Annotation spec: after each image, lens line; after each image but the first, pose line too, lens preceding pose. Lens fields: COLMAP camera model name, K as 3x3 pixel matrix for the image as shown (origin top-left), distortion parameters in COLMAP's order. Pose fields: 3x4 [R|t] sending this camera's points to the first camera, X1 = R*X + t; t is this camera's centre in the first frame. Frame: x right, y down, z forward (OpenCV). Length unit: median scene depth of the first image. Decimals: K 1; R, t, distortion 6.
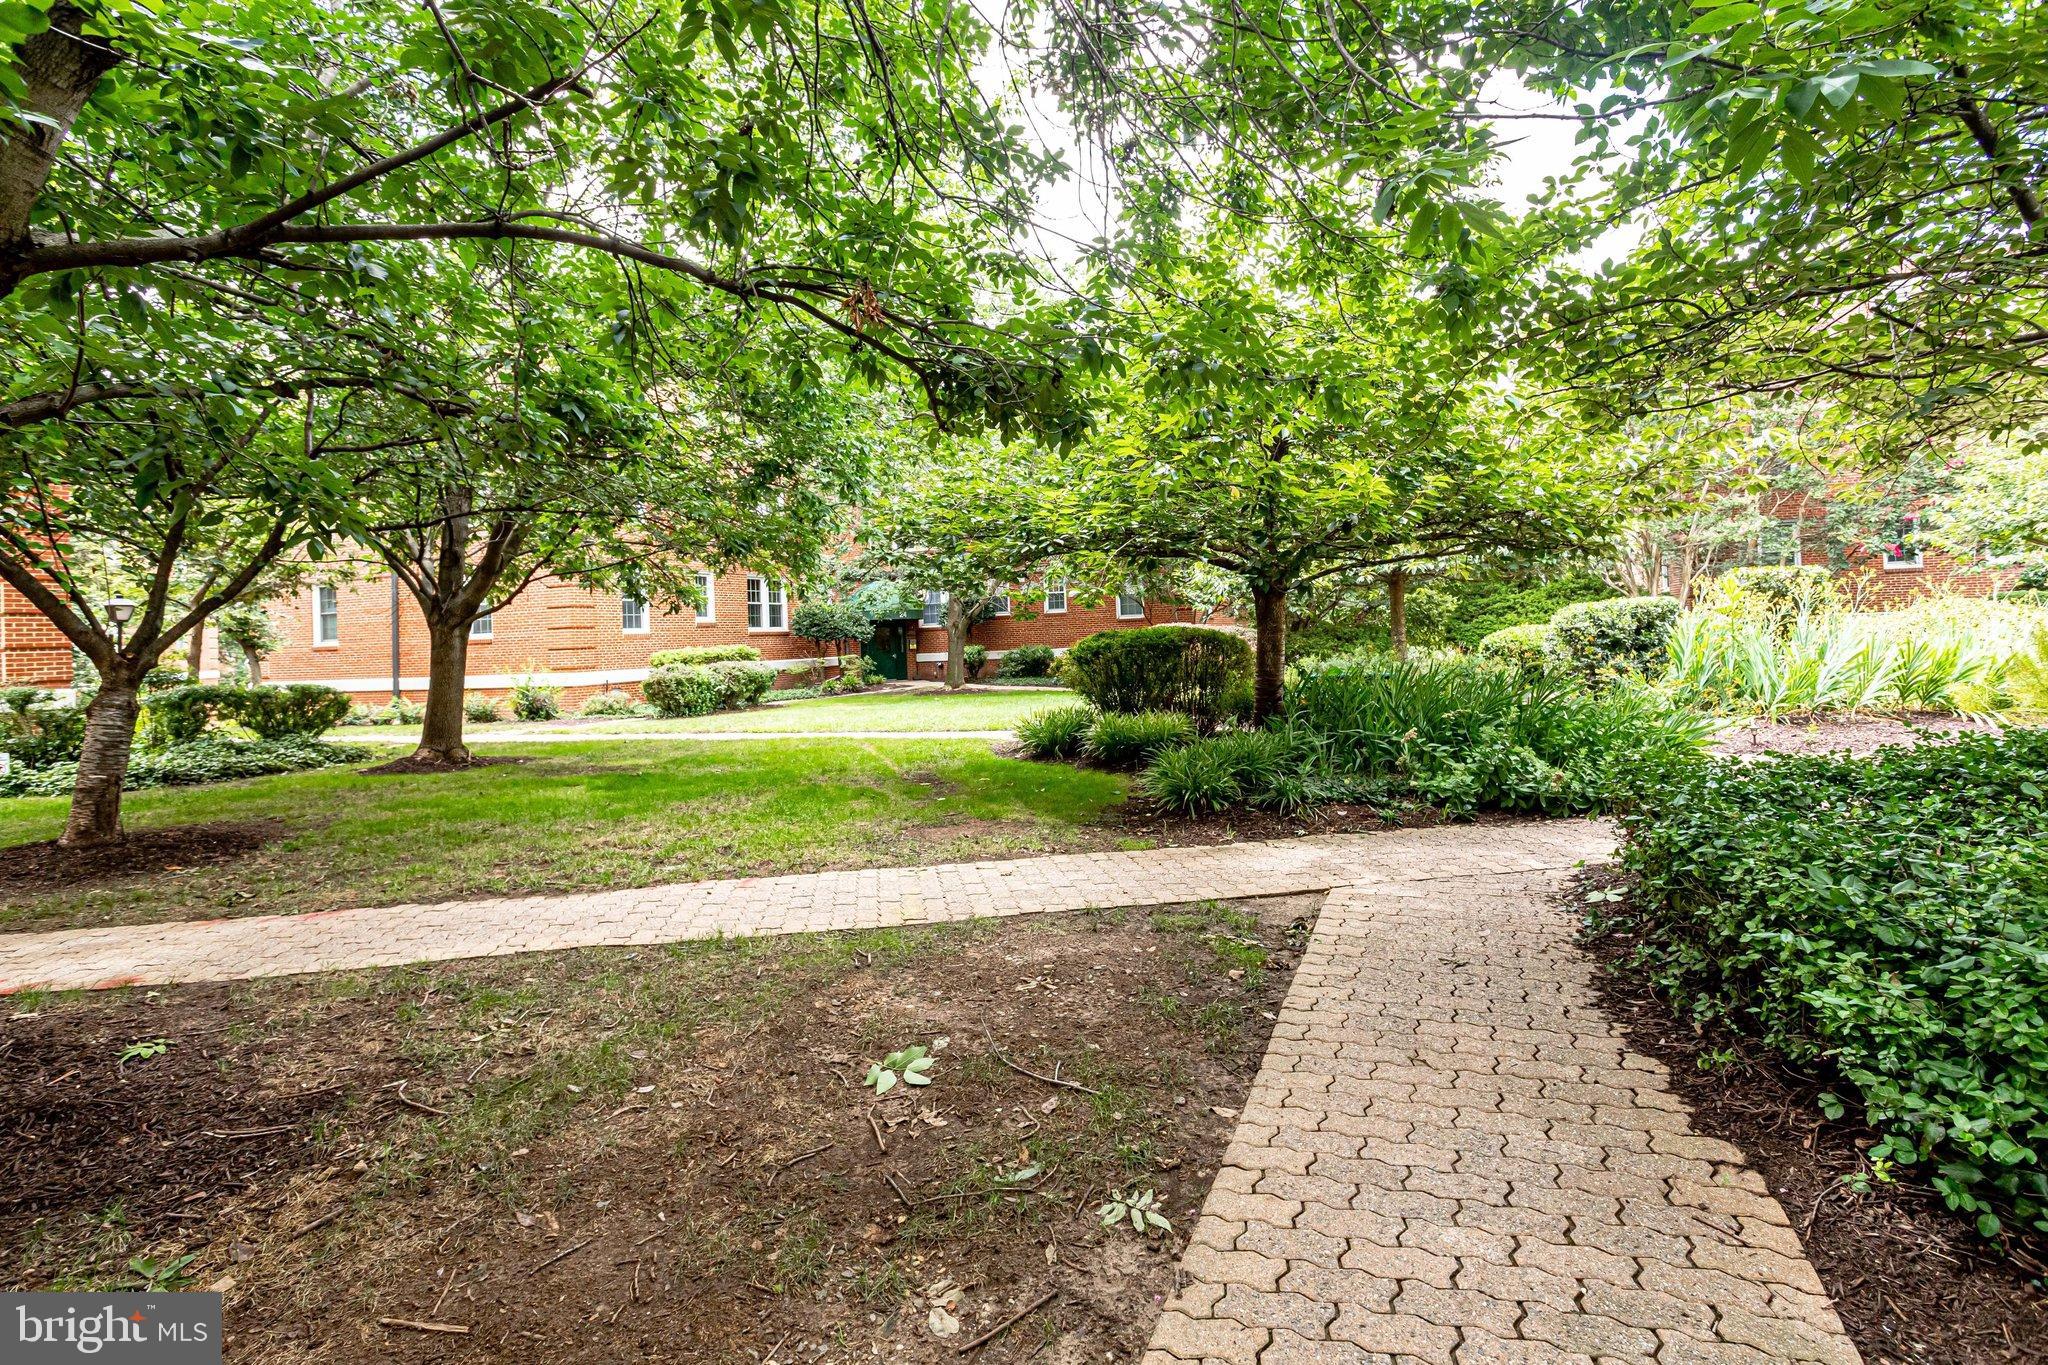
lens RADIAL K [[1000.2, 0, 1024.0], [0, 1000.2, 661.7], [0, 0, 1]] dist [-0.059453, 0.038849]
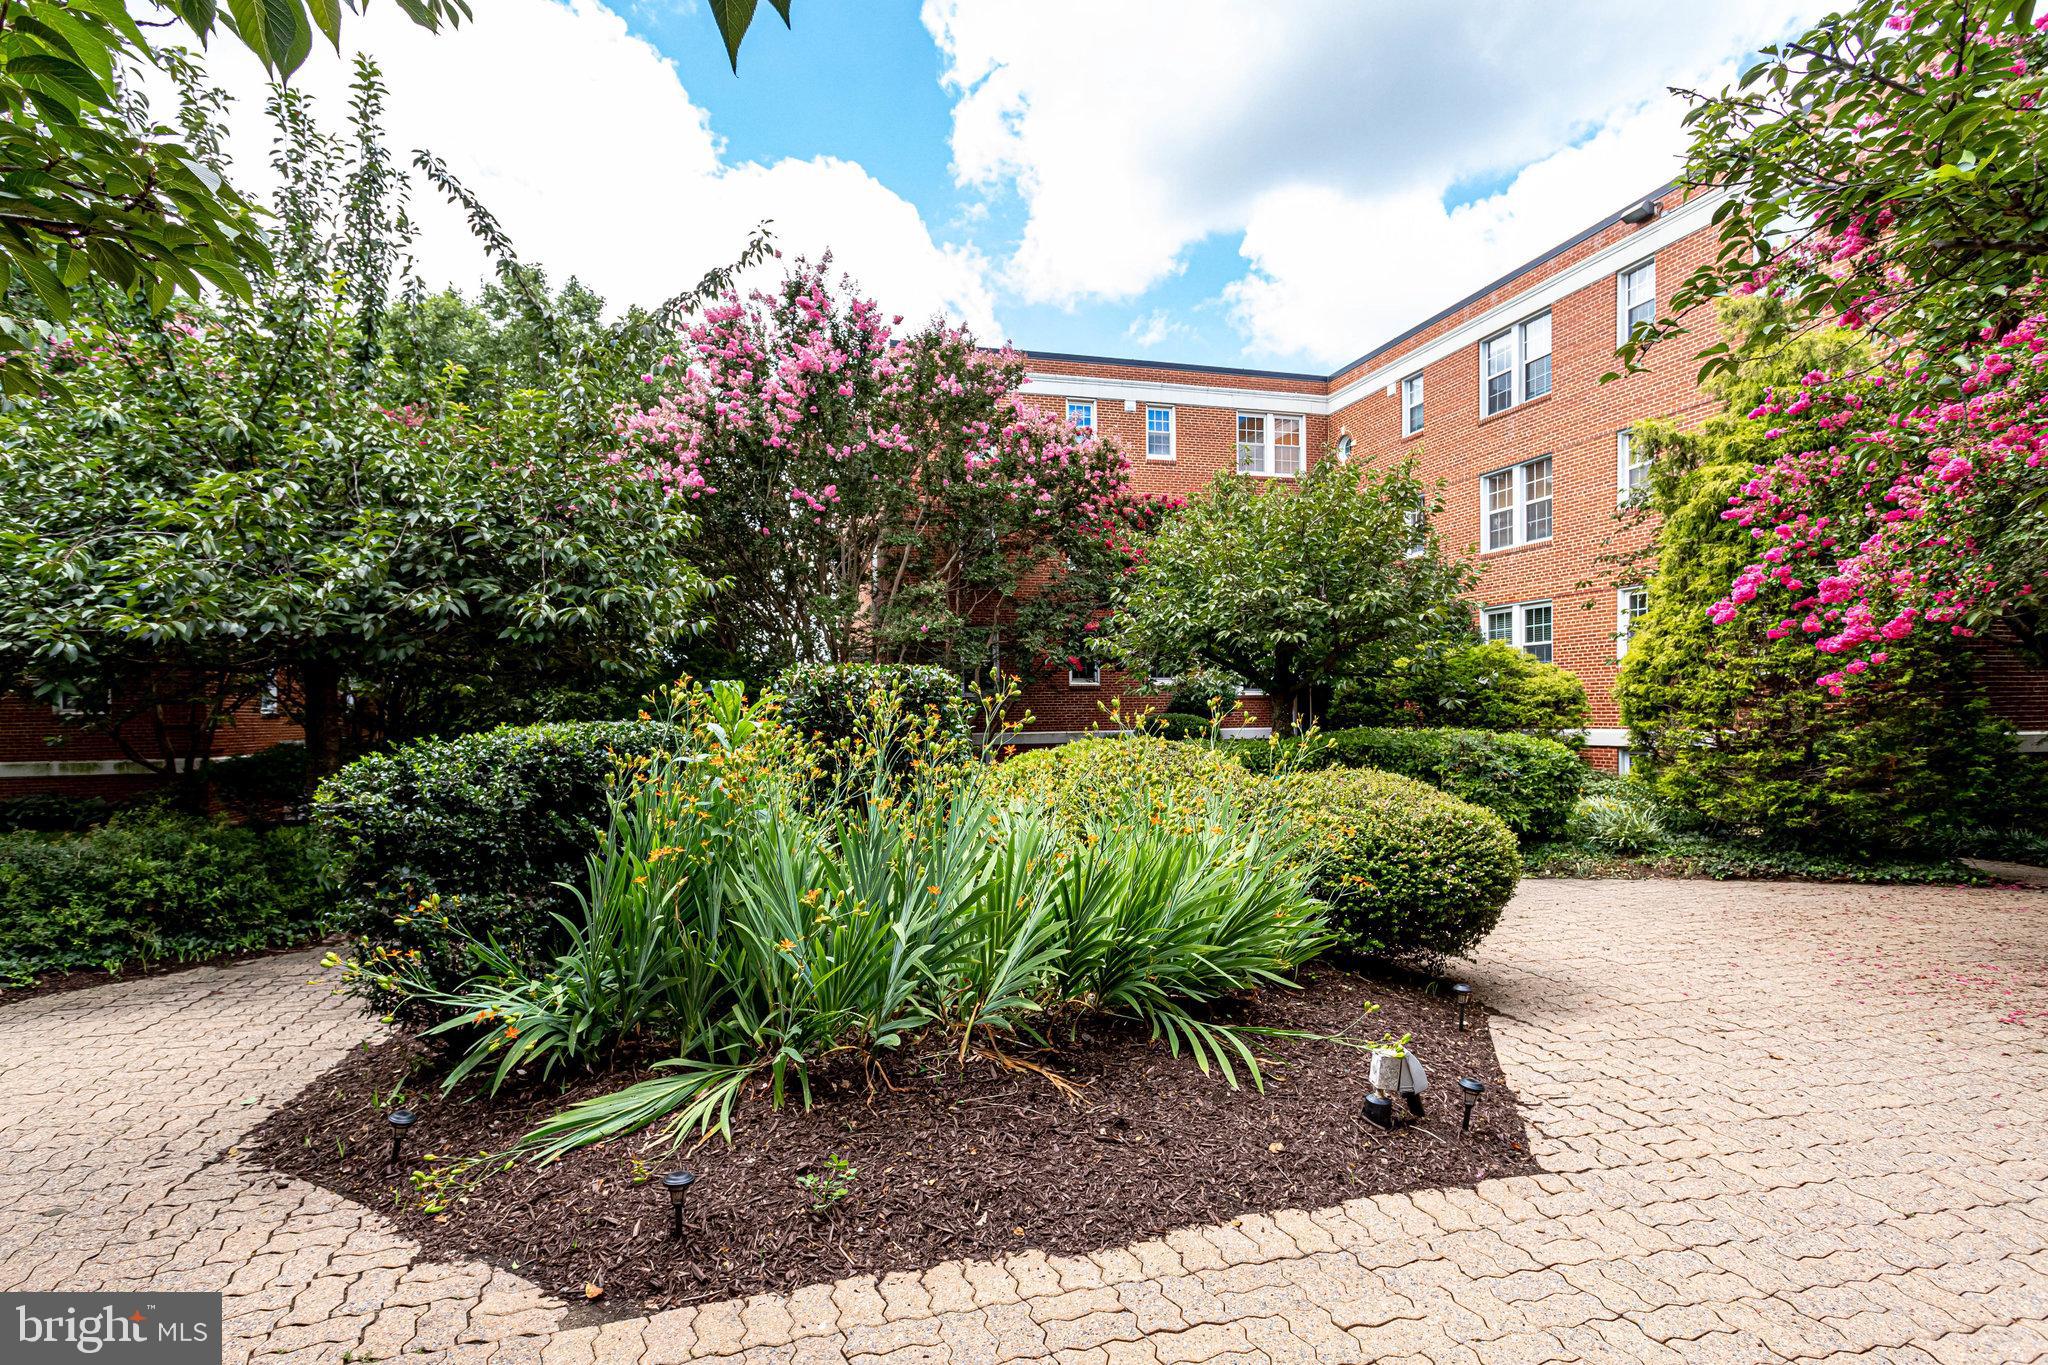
lens RADIAL K [[1000.2, 0, 1024.0], [0, 1000.2, 661.7], [0, 0, 1]] dist [-0.059453, 0.038849]
pose [[0.787083, 0.046426, 0.615097, 0.391331], [0.019956, 0.994725, -0.100615, -0.034679], [-0.616524, 0.091467, 0.782005, 0.424322]]
